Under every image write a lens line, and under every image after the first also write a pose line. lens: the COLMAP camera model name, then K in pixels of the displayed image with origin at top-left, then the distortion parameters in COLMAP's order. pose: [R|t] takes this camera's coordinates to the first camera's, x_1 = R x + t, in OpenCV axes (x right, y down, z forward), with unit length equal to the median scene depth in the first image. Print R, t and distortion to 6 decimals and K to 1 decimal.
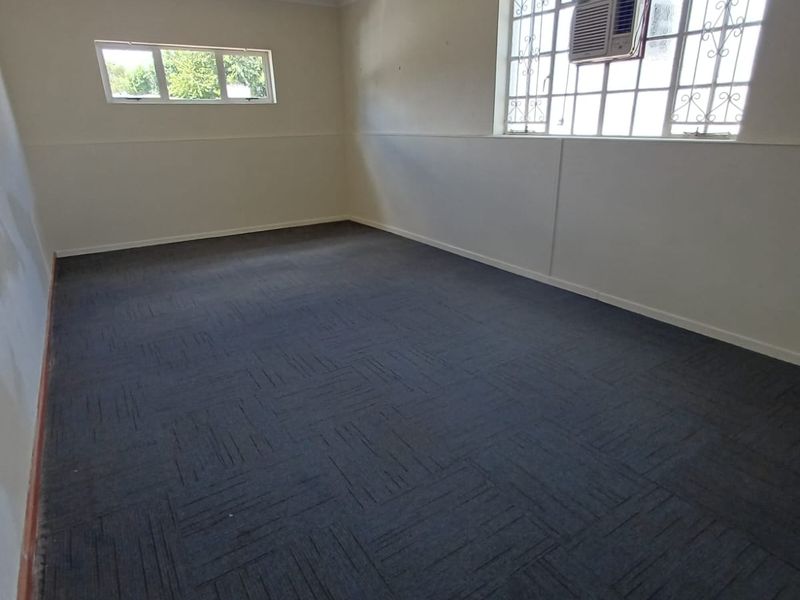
lens RADIAL K [[501.1, 0, 400.0], [0, 501.1, 300.0], [0, 0, 1]] dist [-0.000636, -0.001562]
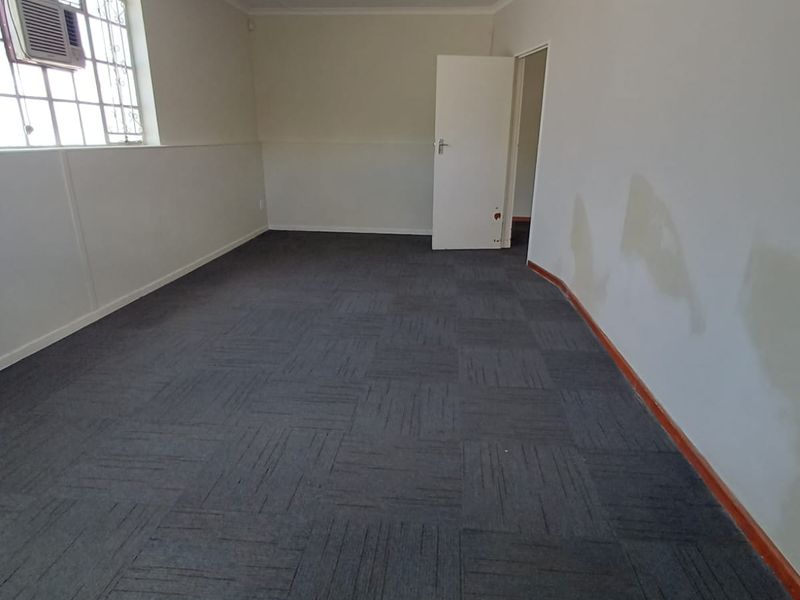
lens RADIAL K [[501.1, 0, 400.0], [0, 501.1, 300.0], [0, 0, 1]] dist [-0.000636, -0.001562]
pose [[-0.786989, -0.197774, 0.584409, -0.729222], [0.191852, 0.821820, 0.536474, -0.495970], [-0.586380, 0.534319, -0.608820, 1.421636]]
